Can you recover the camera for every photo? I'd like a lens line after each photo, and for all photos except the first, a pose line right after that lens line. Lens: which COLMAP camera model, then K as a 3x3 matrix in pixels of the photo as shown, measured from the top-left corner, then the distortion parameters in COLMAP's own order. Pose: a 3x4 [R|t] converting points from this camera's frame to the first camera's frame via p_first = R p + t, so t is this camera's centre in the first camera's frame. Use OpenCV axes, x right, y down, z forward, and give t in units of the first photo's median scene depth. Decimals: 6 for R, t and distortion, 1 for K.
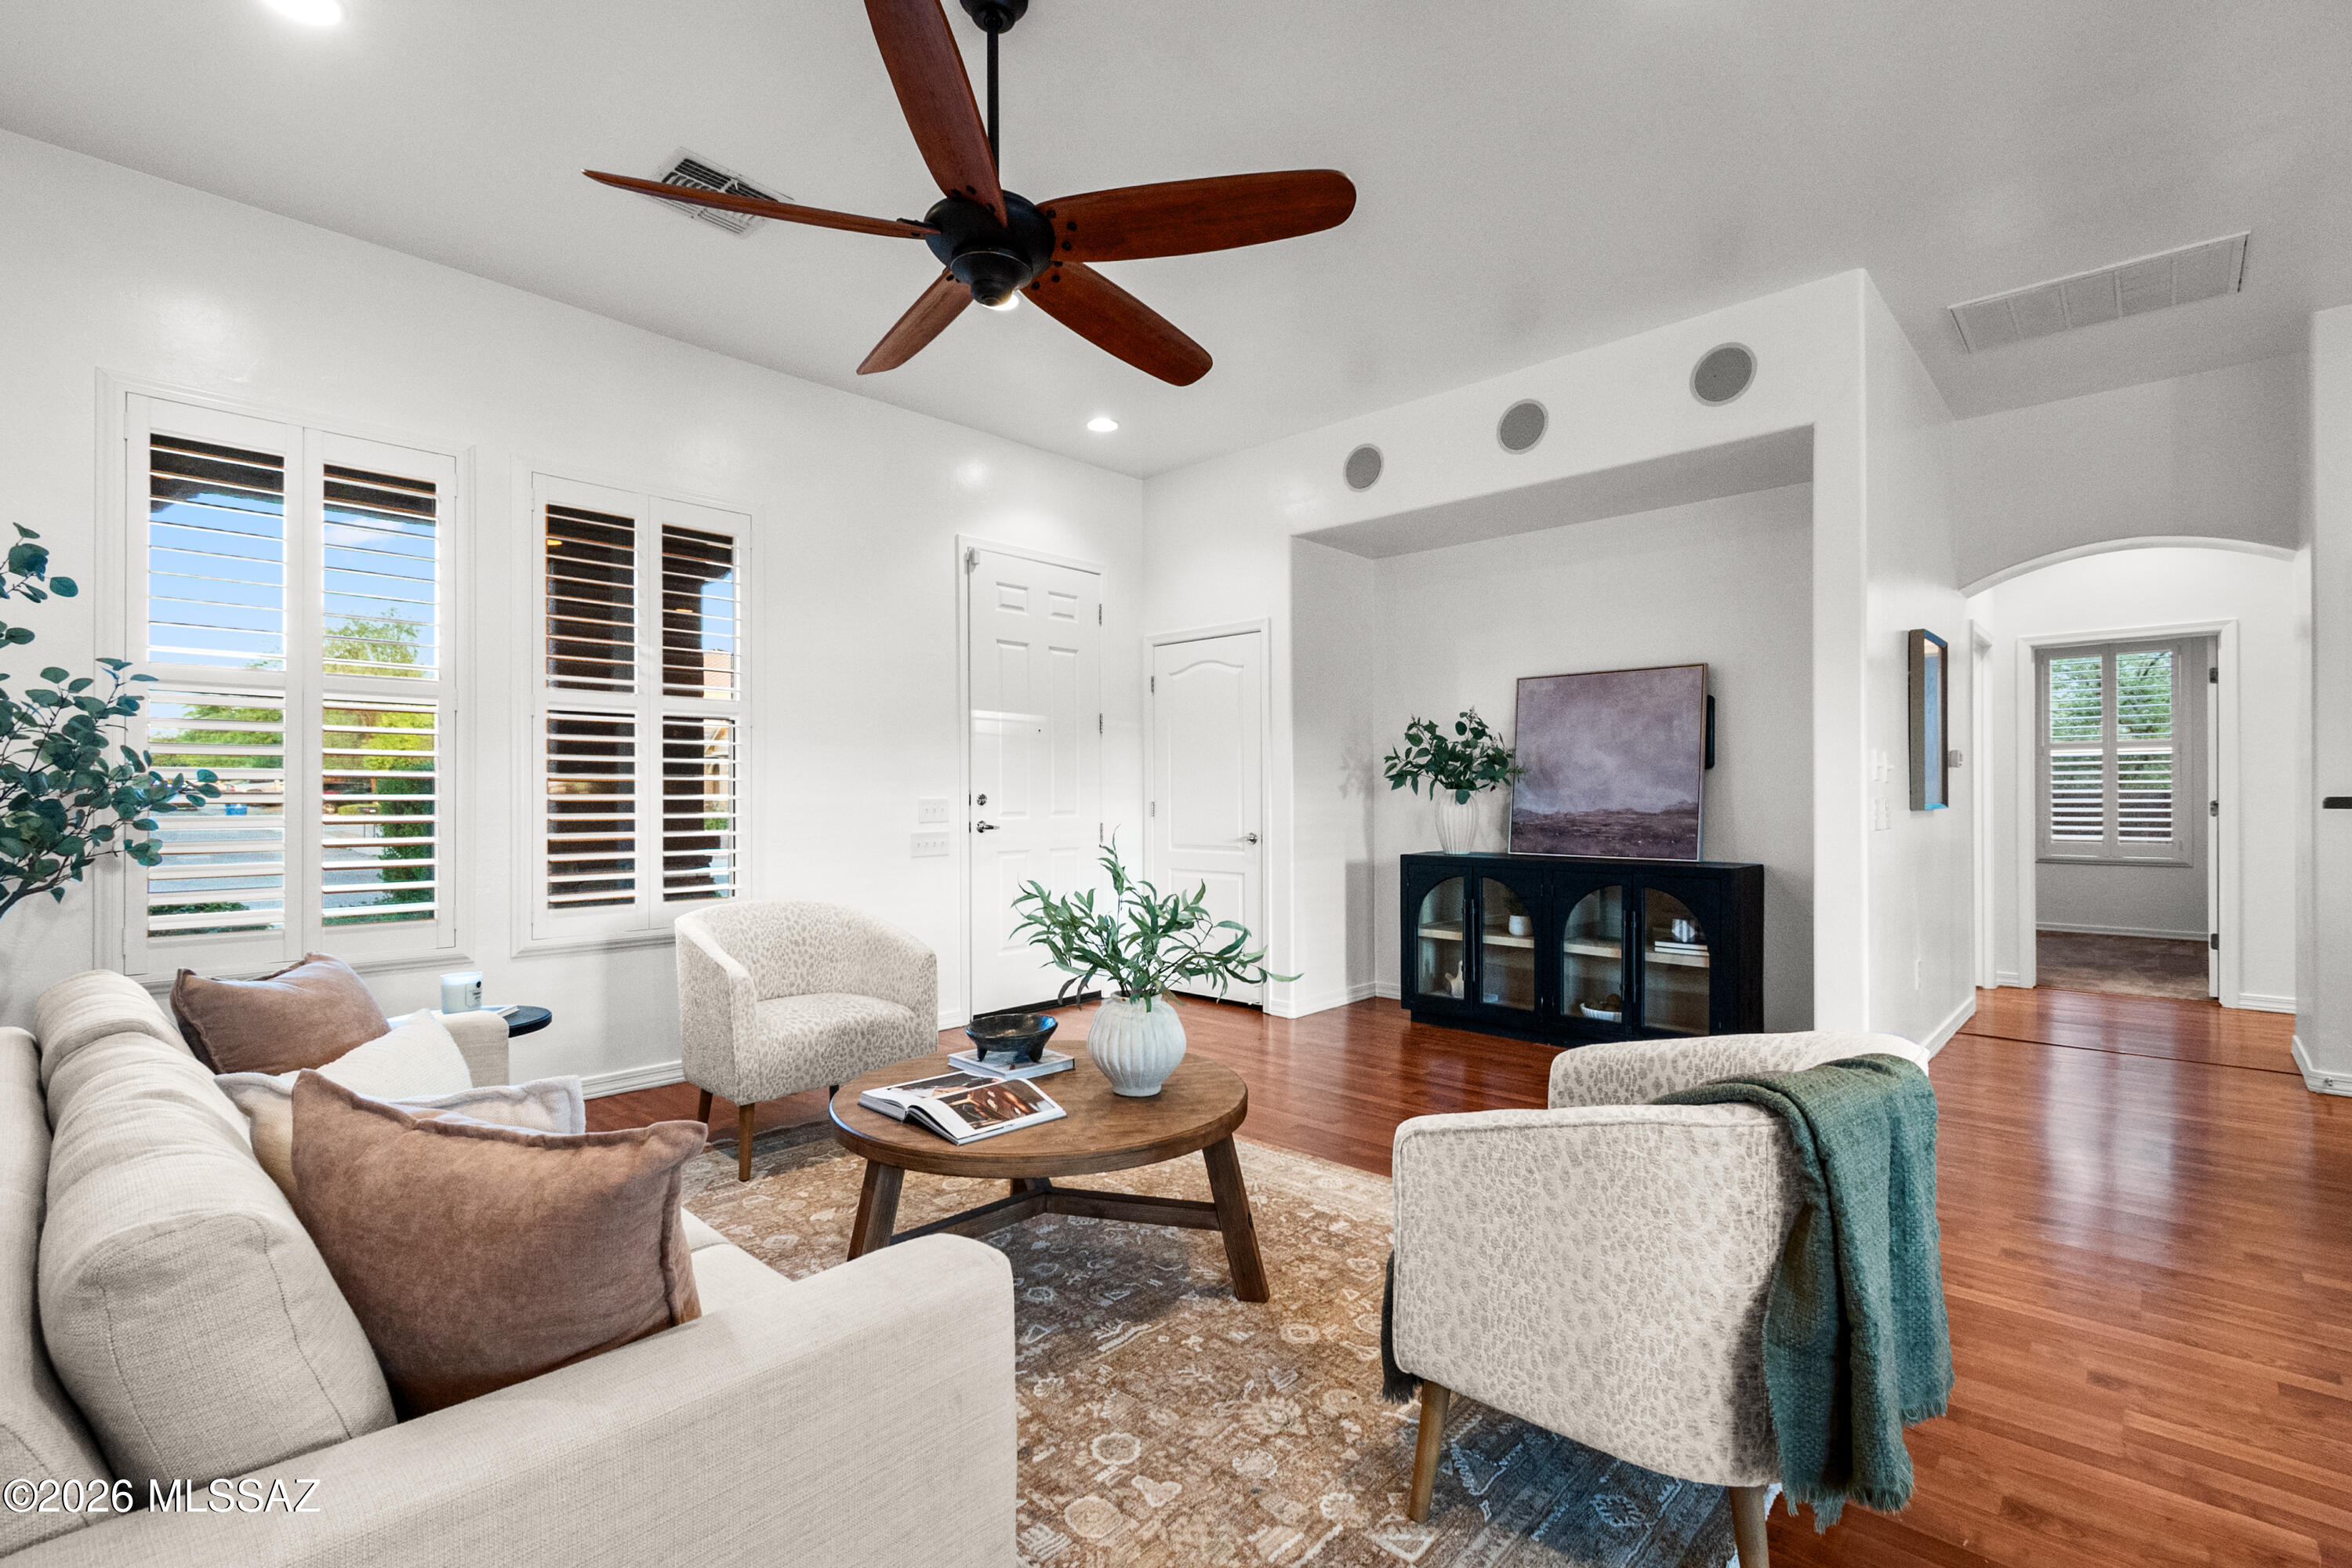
lens RADIAL K [[1052.3, 0, 1170.1], [0, 1052.3, 805.1], [0, 0, 1]] dist [0.003493, -0.000246]
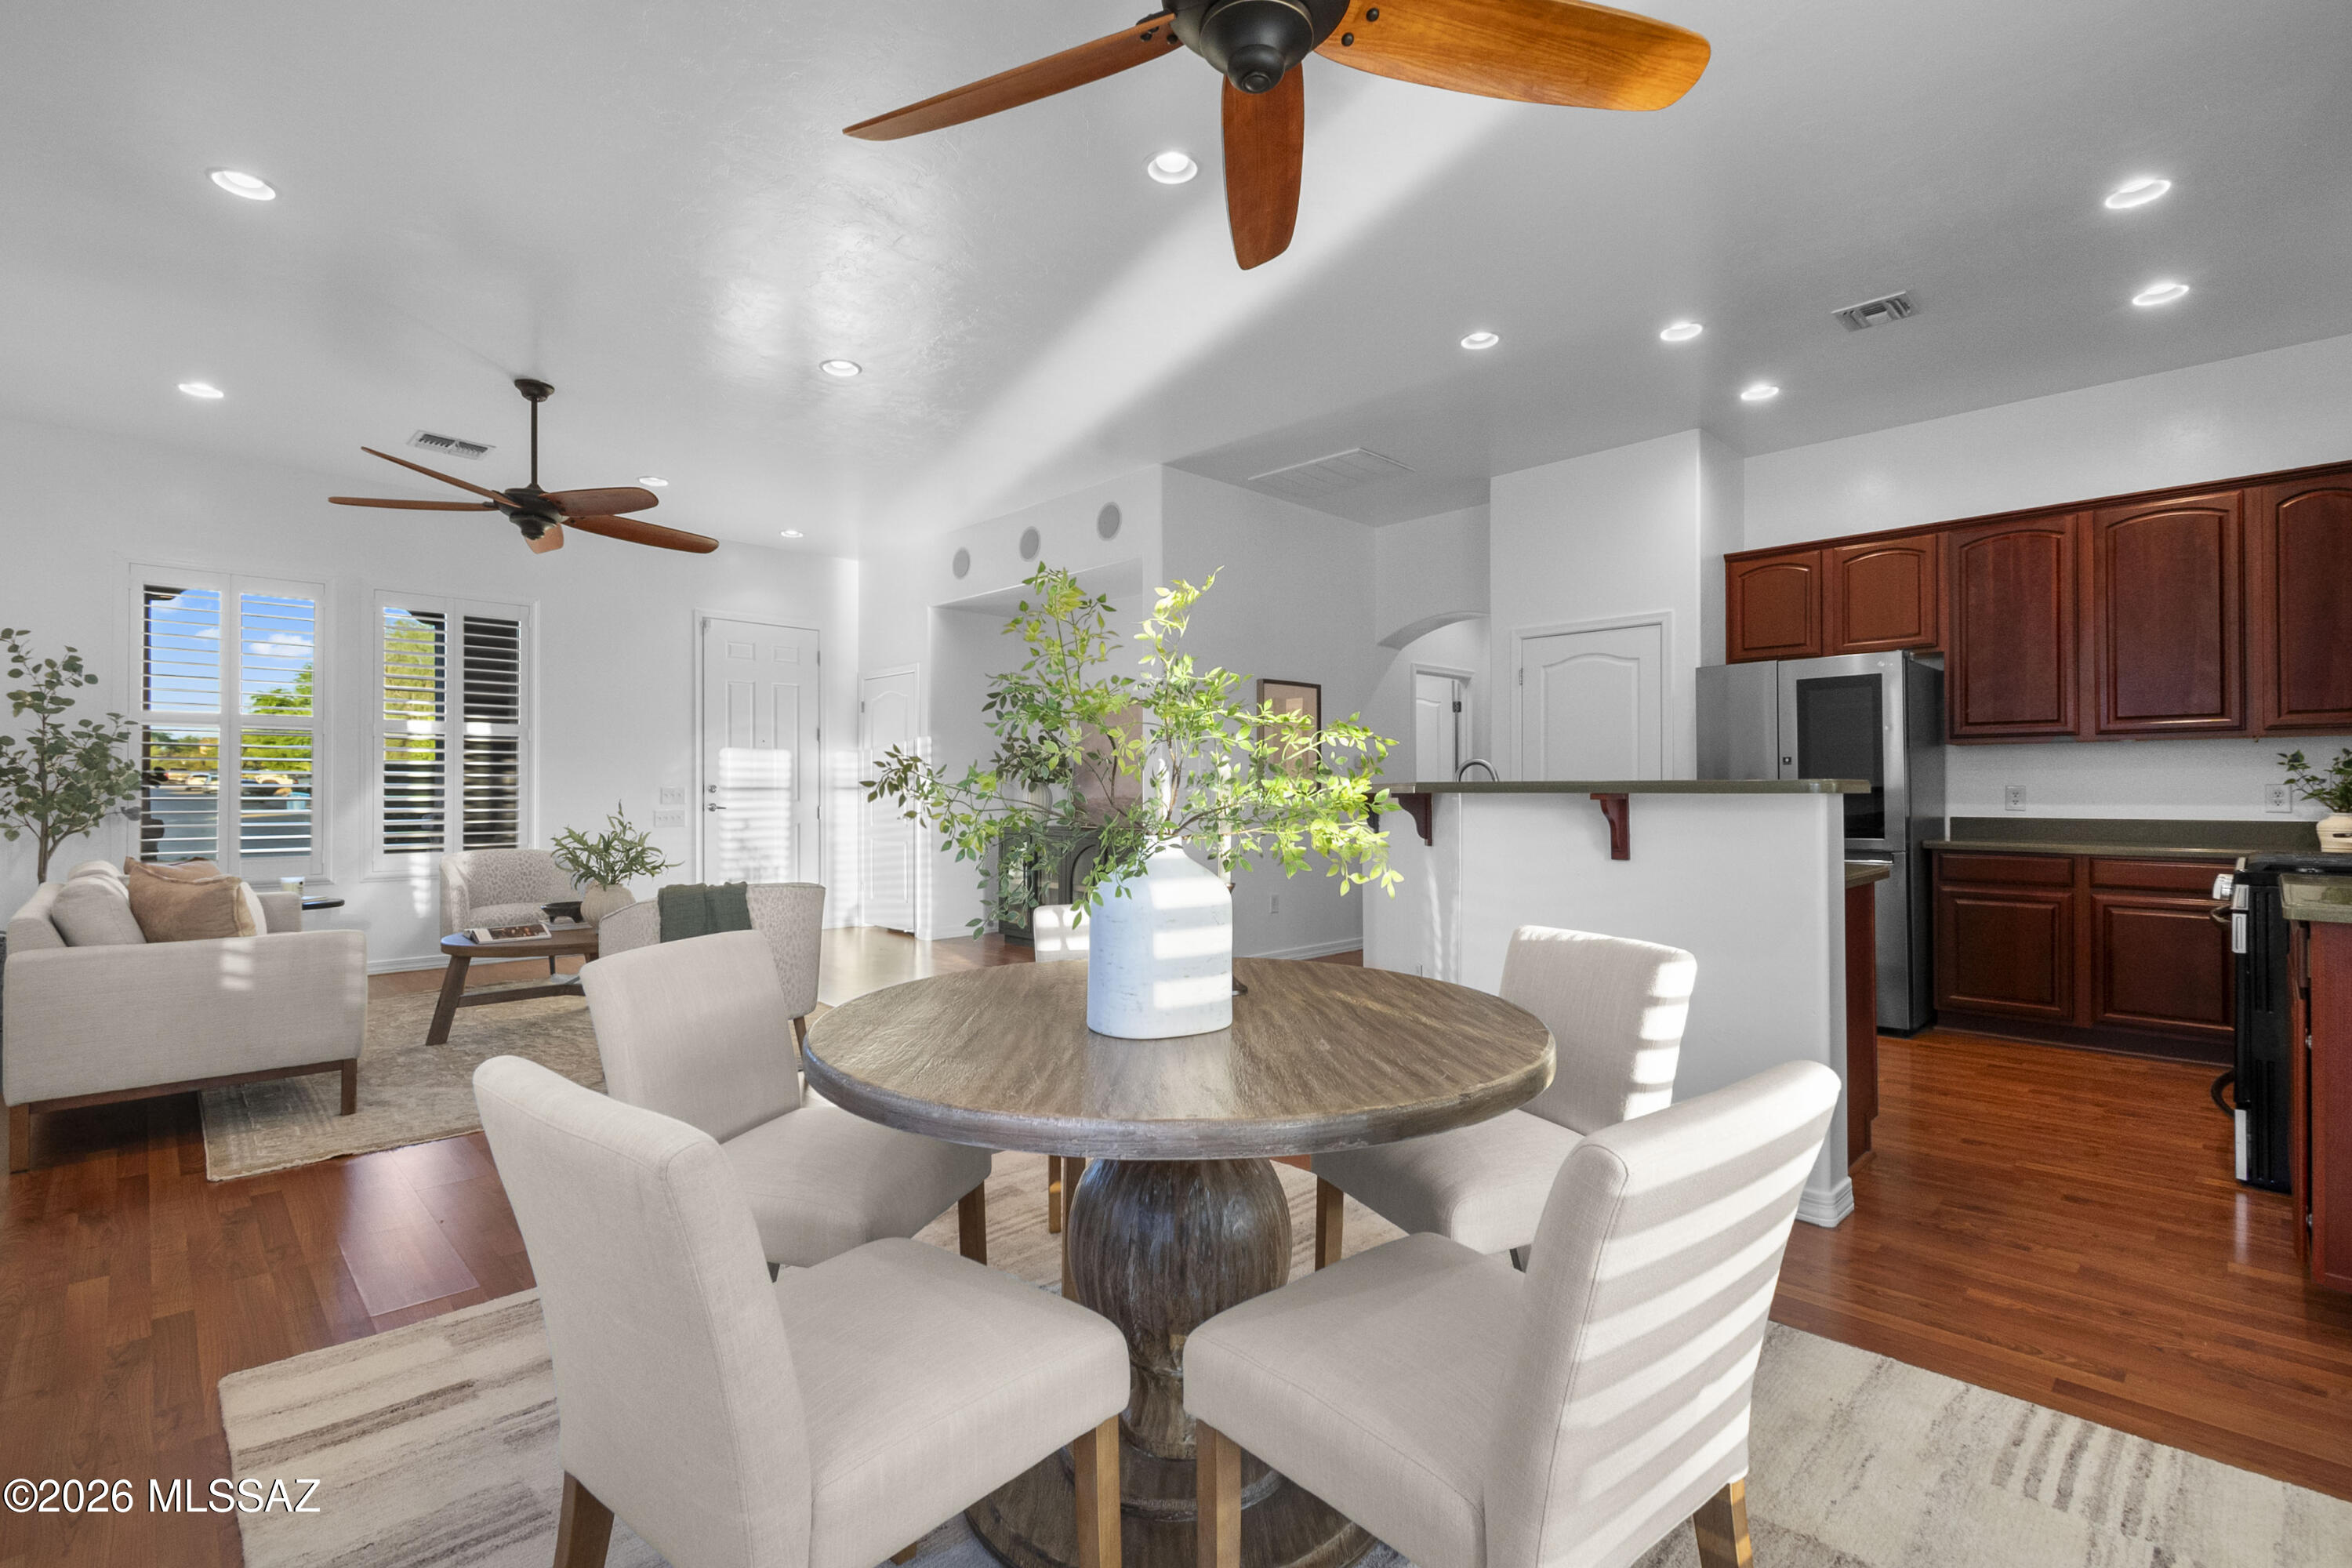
lens RADIAL K [[1048.8, 0, 1186.4], [0, 1048.8, 783.7], [0, 0, 1]] dist [-0.001871, -0.001297]
pose [[0.999676, 0.000582, -0.025432, 1.014907], [-0.000978, 0.999878, -0.015558, 0.020139], [0.025420, 0.015578, 0.999555, -0.868900]]
